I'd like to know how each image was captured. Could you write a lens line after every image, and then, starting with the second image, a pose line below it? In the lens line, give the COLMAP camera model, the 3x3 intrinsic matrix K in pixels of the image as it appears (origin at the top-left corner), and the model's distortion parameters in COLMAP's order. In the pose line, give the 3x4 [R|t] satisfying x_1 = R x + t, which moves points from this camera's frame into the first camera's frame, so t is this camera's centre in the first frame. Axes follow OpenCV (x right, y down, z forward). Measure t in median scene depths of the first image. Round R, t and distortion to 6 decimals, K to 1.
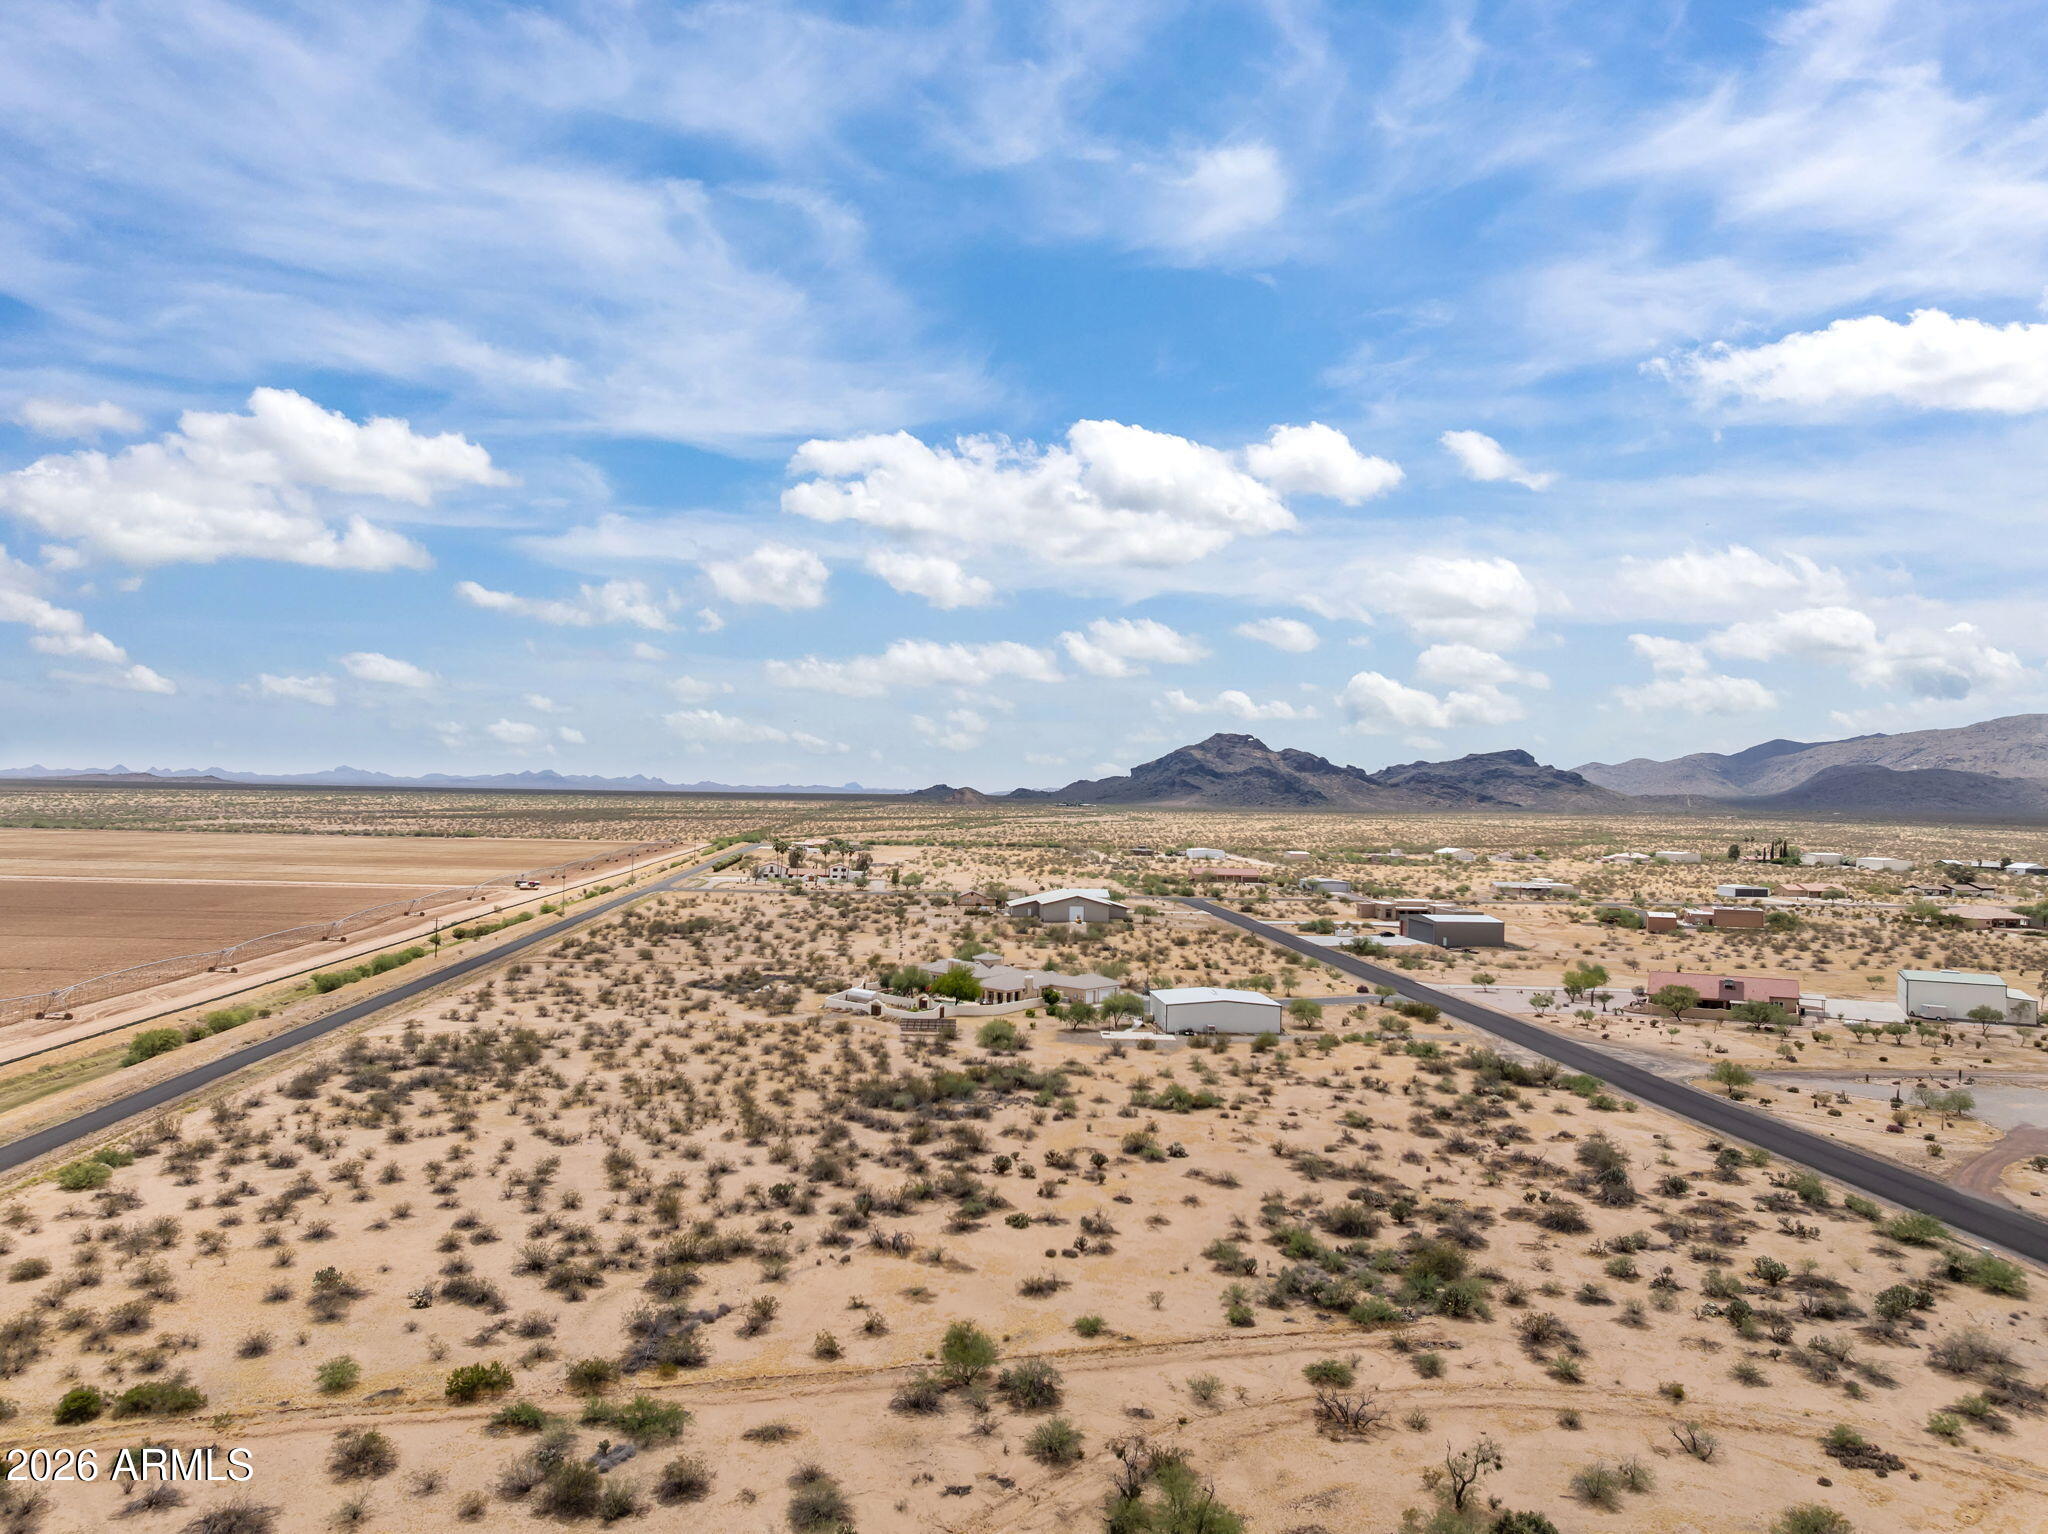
lens RADIAL K [[1442.5, 0, 1032.1], [0, 1442.5, 758.8], [0, 0, 1]] dist [-0.053228, 0.021513]
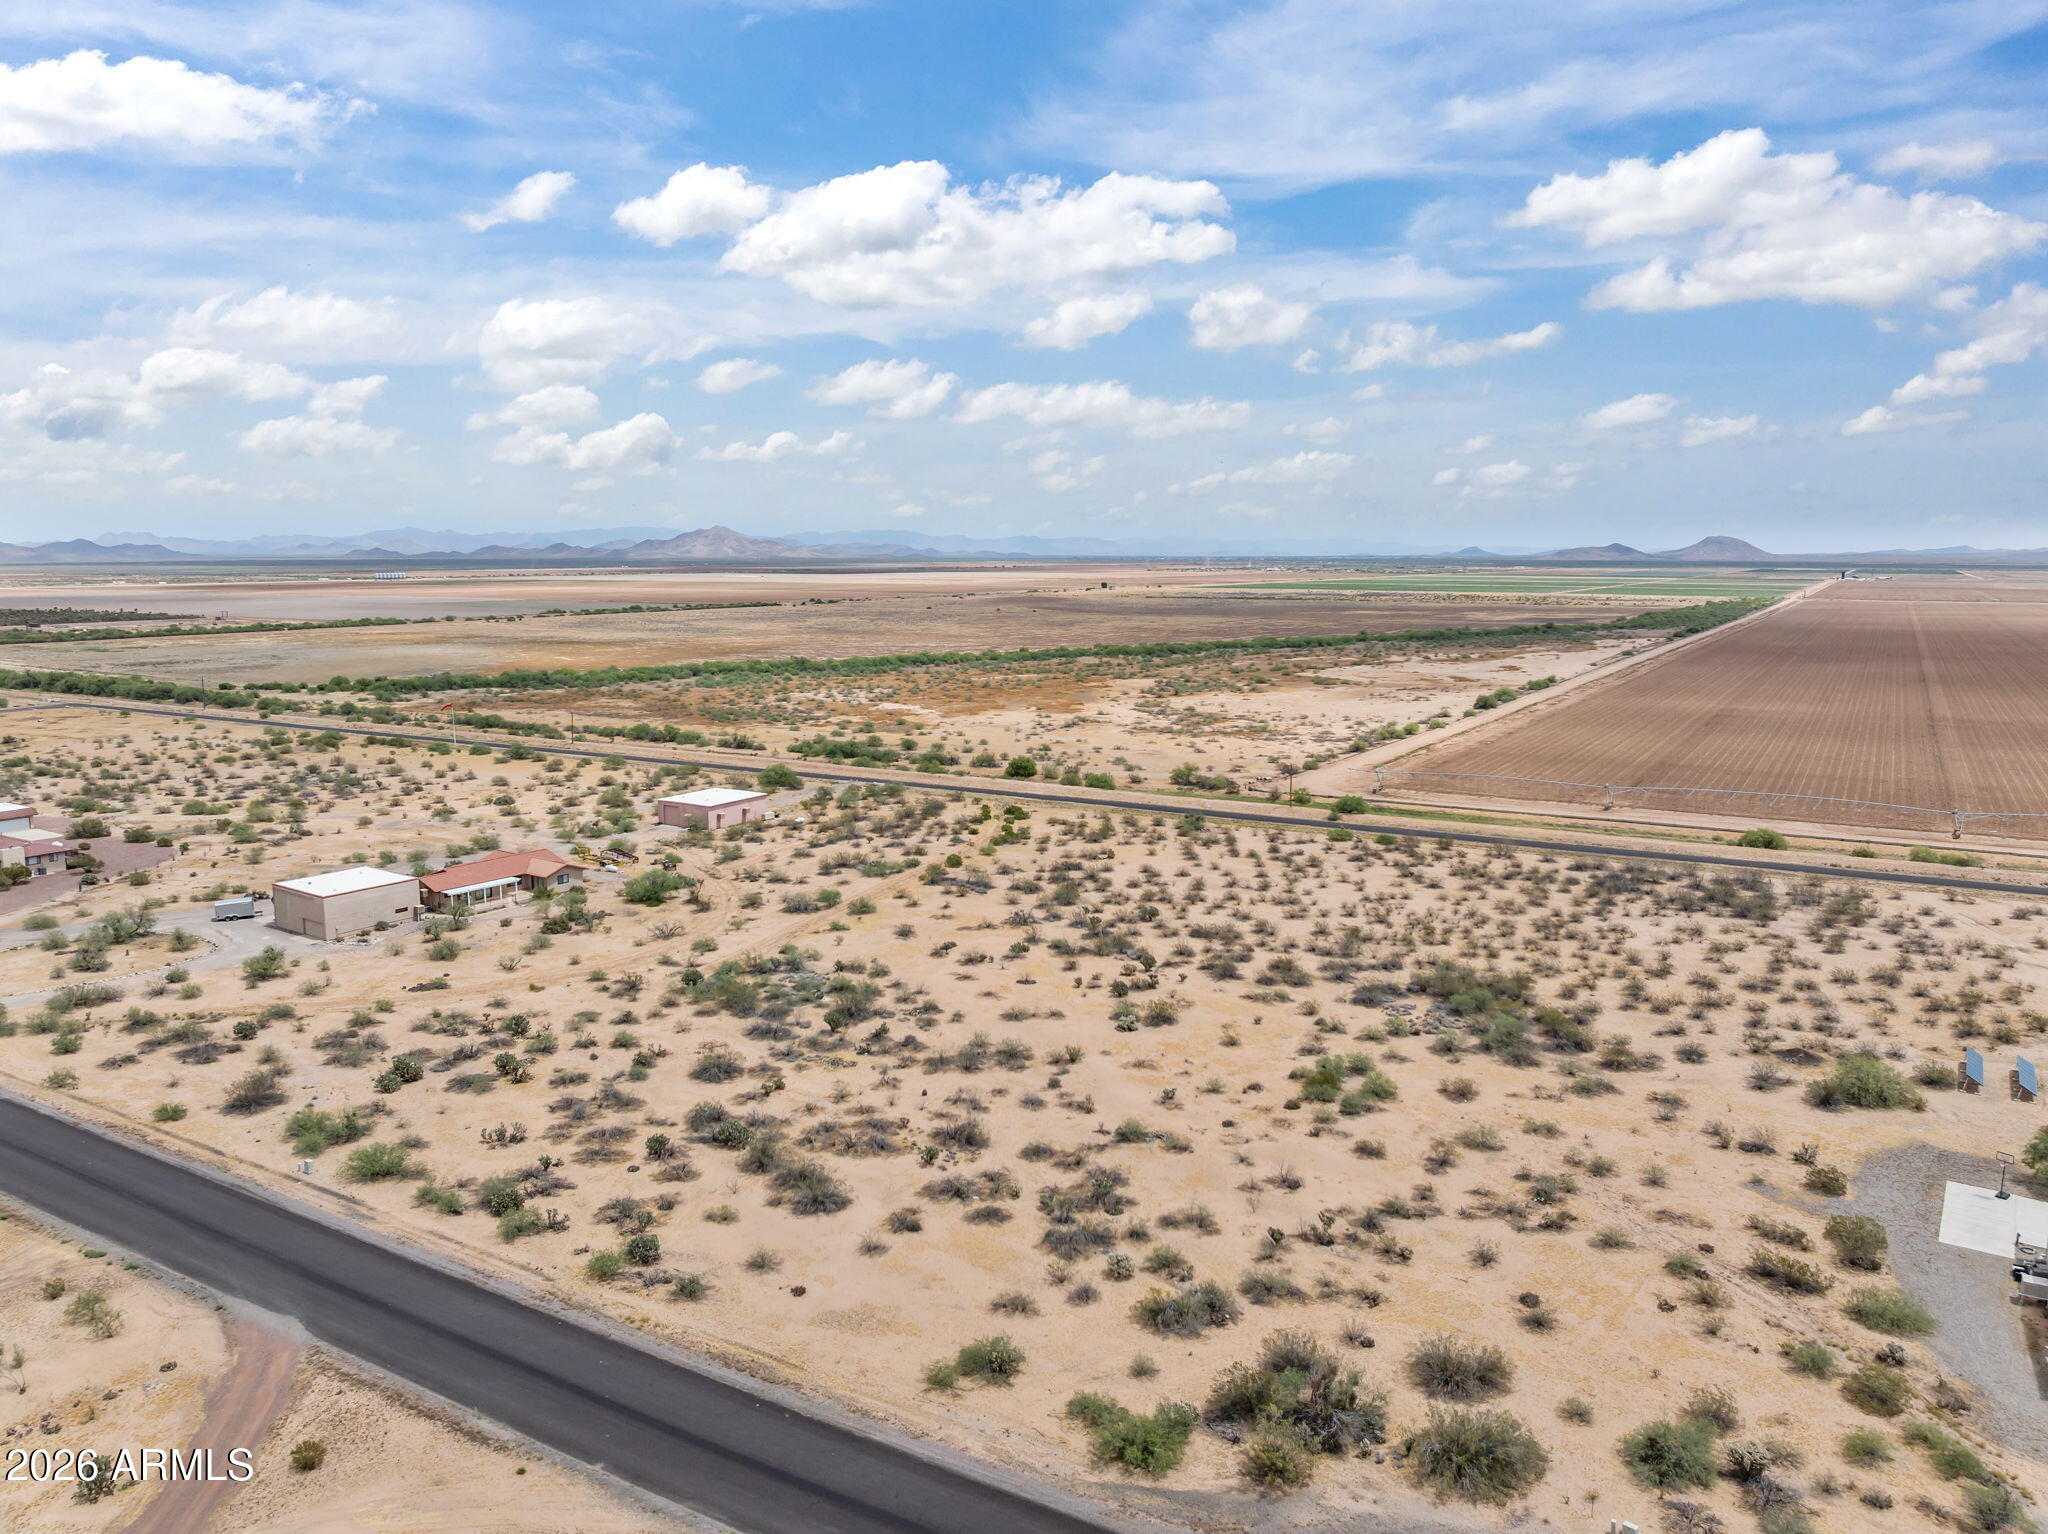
lens RADIAL K [[1437.9, 0, 1031.2], [0, 1437.9, 760.7], [0, 0, 1]] dist [-0.051043, 0.012956]
pose [[-0.593157, 0.091939, -0.799820, 0.983205], [0.008193, 0.994096, 0.108195, 0.000857], [0.805045, 0.057624, -0.590409, 1.685364]]
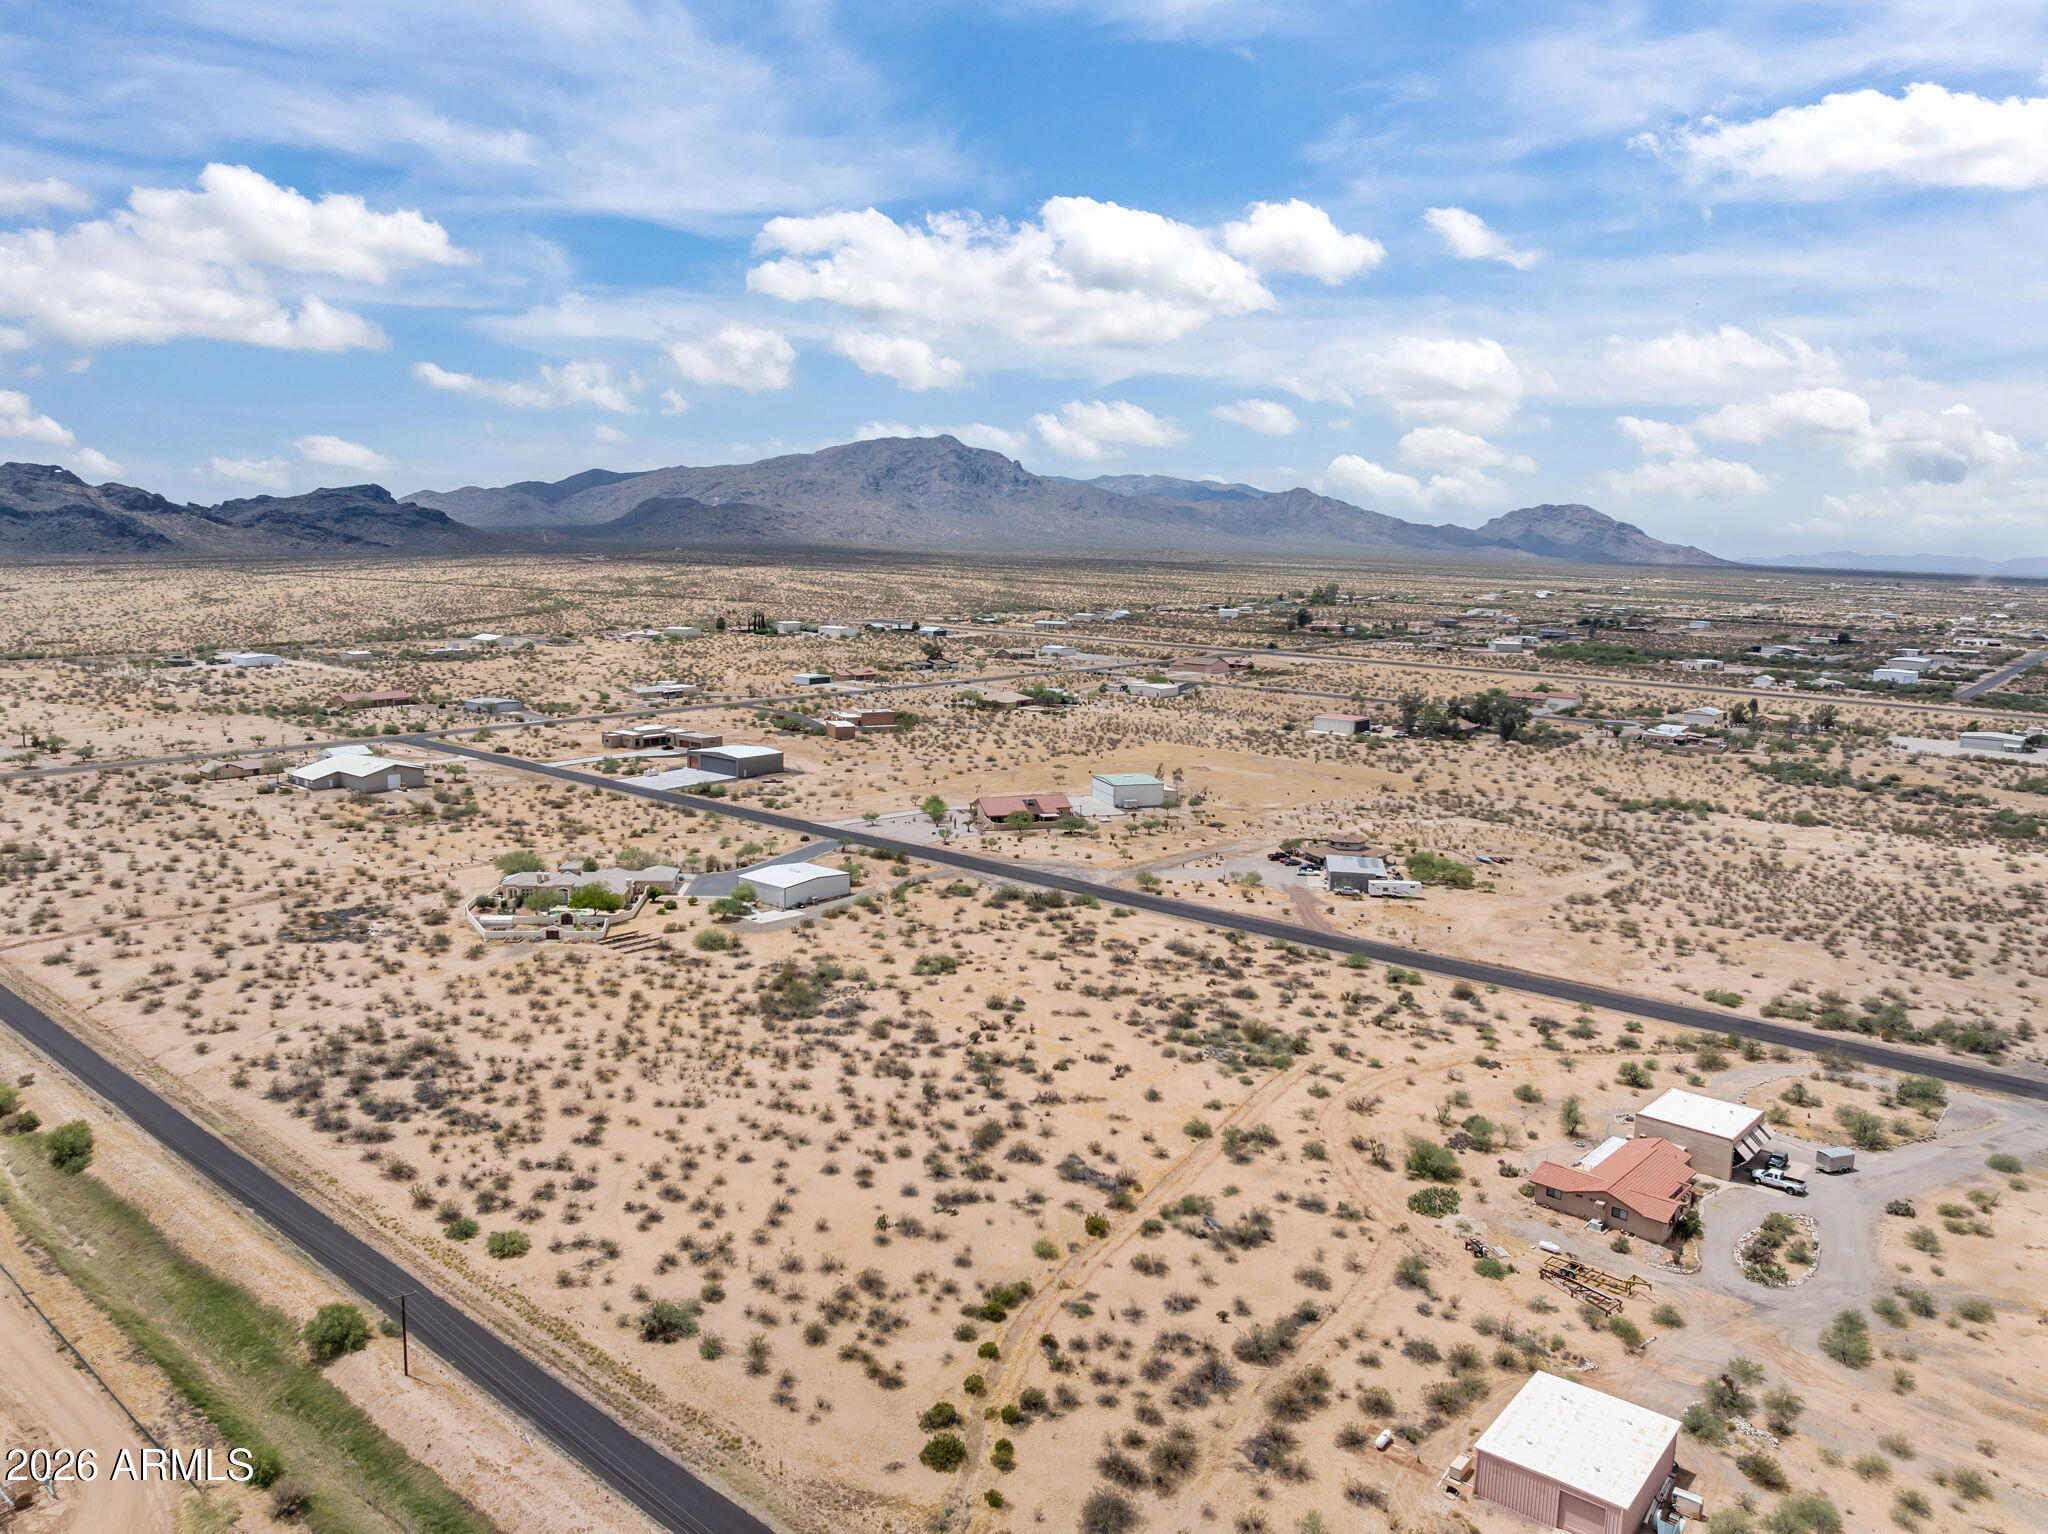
lens RADIAL K [[1434.8, 0, 1028.8], [0, 1434.8, 763.2], [0, 0, 1]] dist [-0.036318, 0.005758]
pose [[0.706804, -0.118656, 0.697387, -1.106308], [-0.021064, 0.981865, 0.188406, -0.329149], [-0.707095, -0.147856, 0.691487, -0.089523]]
